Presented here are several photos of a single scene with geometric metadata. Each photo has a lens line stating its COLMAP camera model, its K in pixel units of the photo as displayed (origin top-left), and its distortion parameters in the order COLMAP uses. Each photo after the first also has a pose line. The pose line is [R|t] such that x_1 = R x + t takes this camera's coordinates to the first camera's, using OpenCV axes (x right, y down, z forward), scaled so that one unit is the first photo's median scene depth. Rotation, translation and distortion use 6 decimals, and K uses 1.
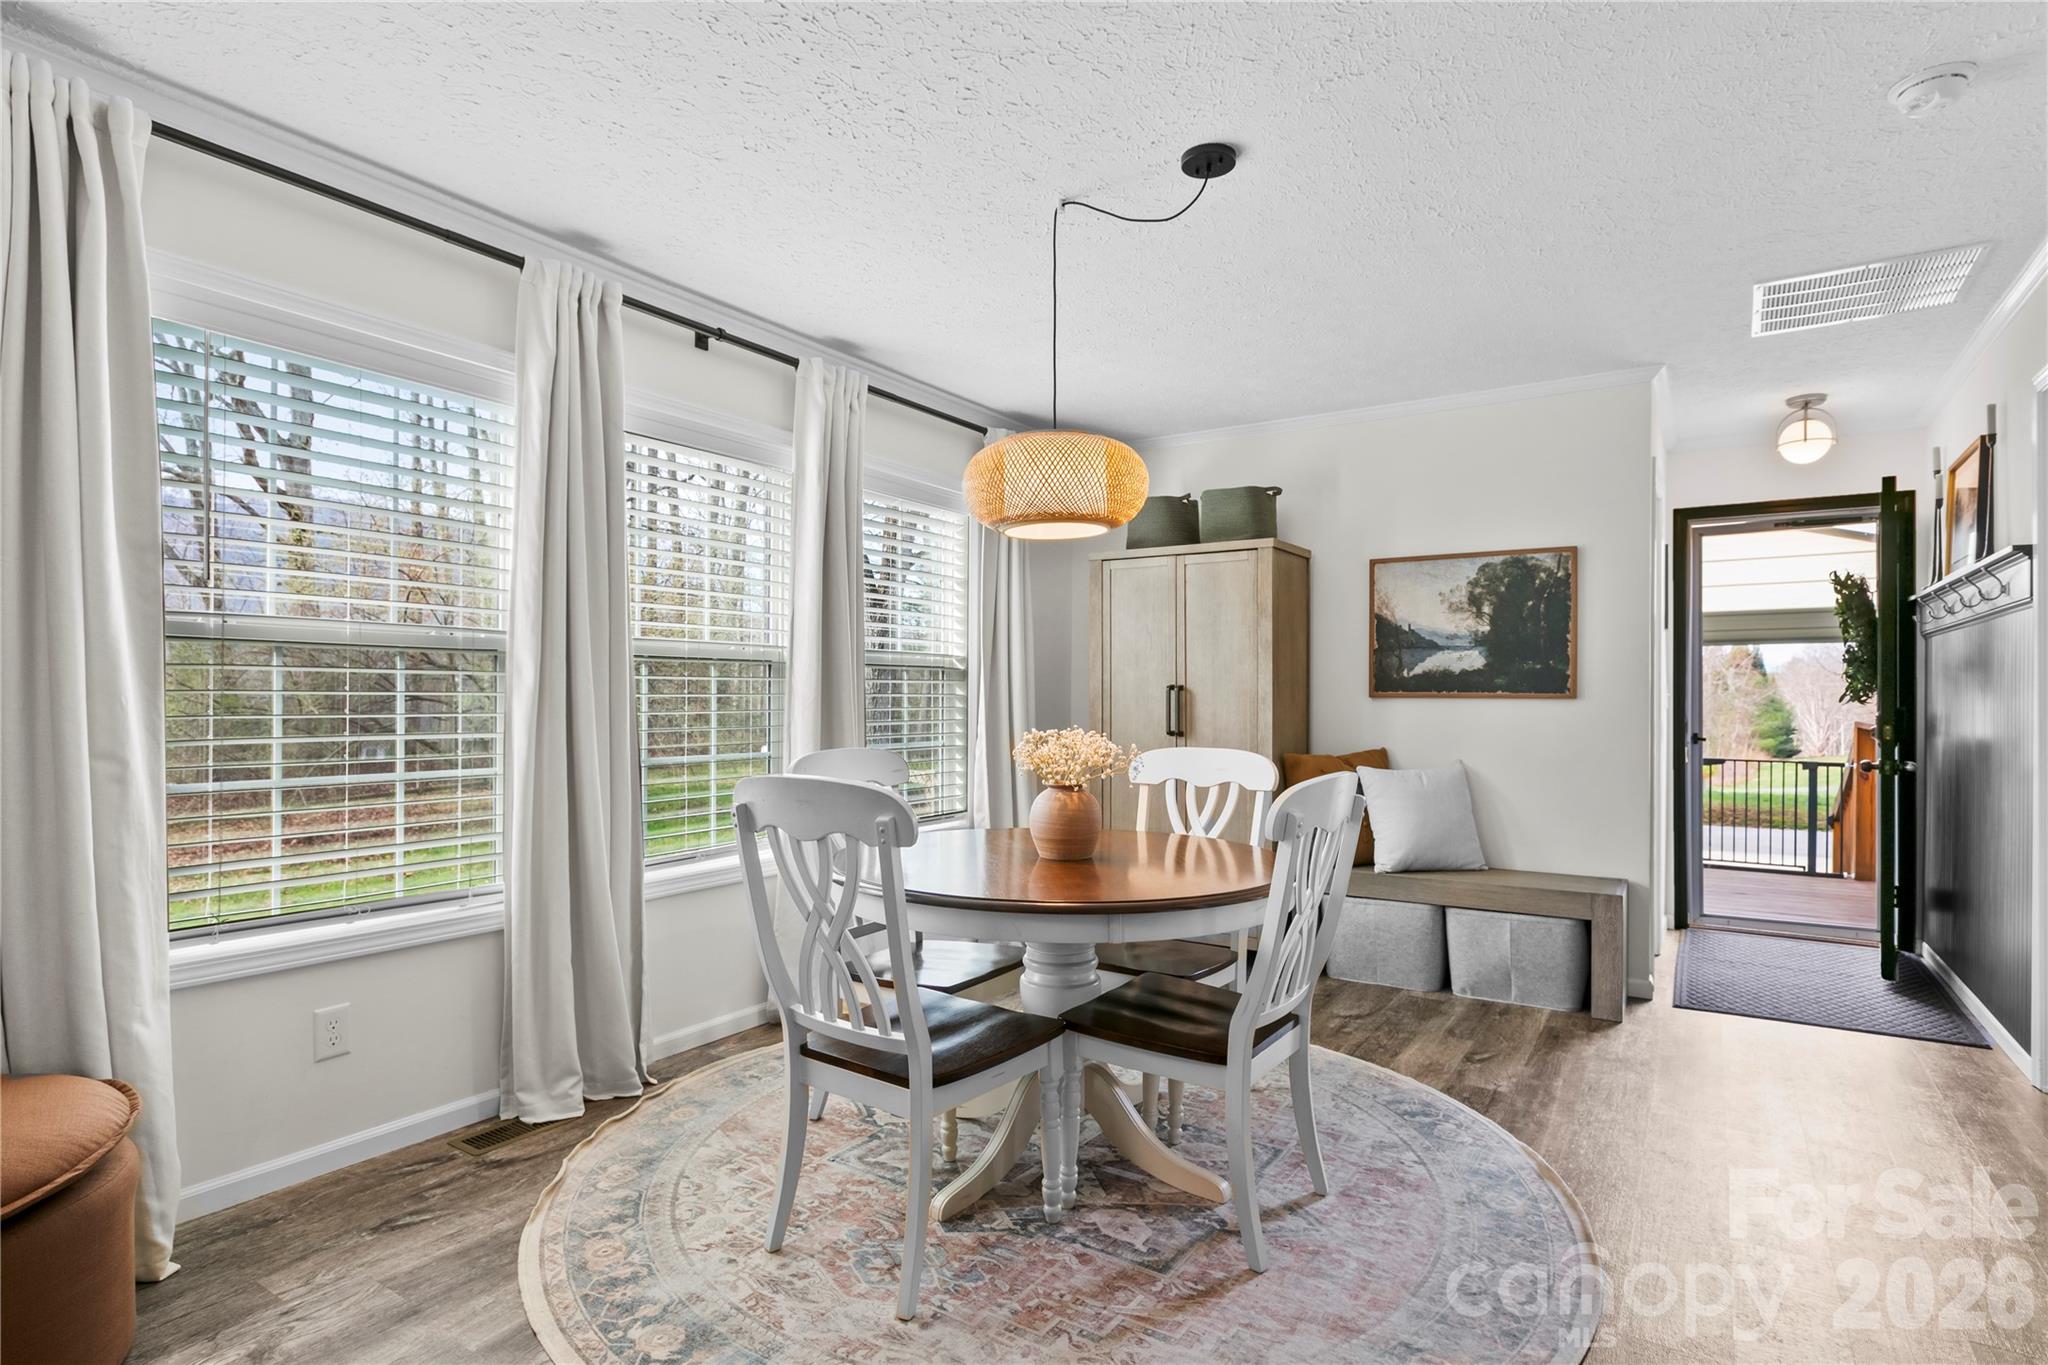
lens RADIAL K [[1137.7, 0, 1022.5], [0, 1137.7, 690.1], [0, 0, 1]] dist [0.002113, -0.000120]
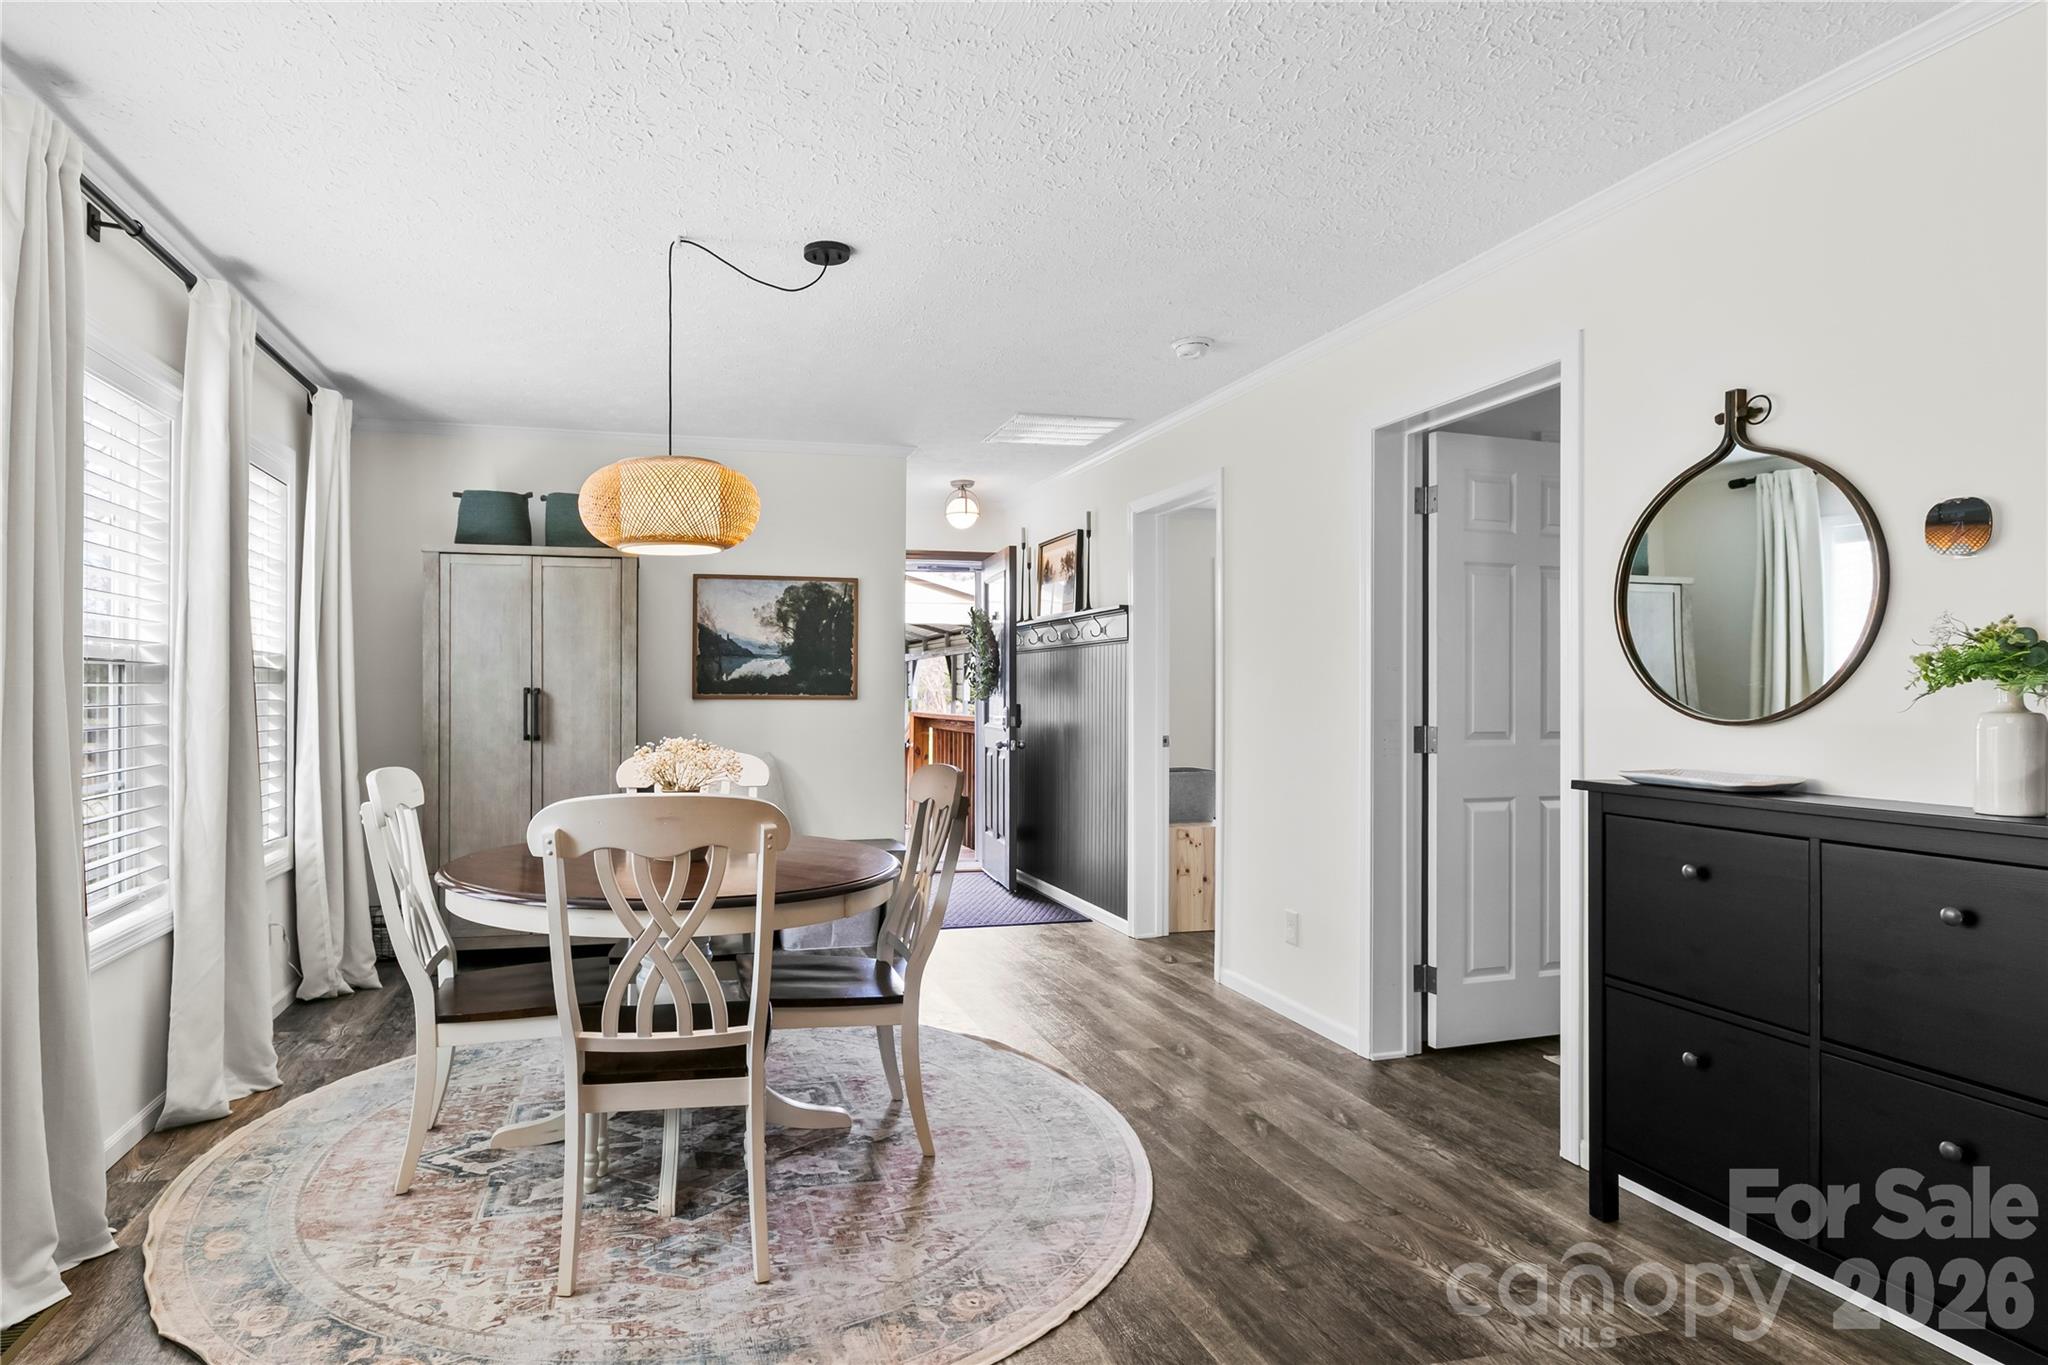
lens RADIAL K [[1137.7, 0, 1017.4], [0, 1137.7, 686.0], [0, 0, 1]] dist [0.002113, -0.000120]
pose [[0.648974, 0.001014, 0.760810, -0.345441], [-0.004701, 0.999985, 0.002677, -0.011263], [-0.760796, -0.005314, 0.648970, 0.046712]]
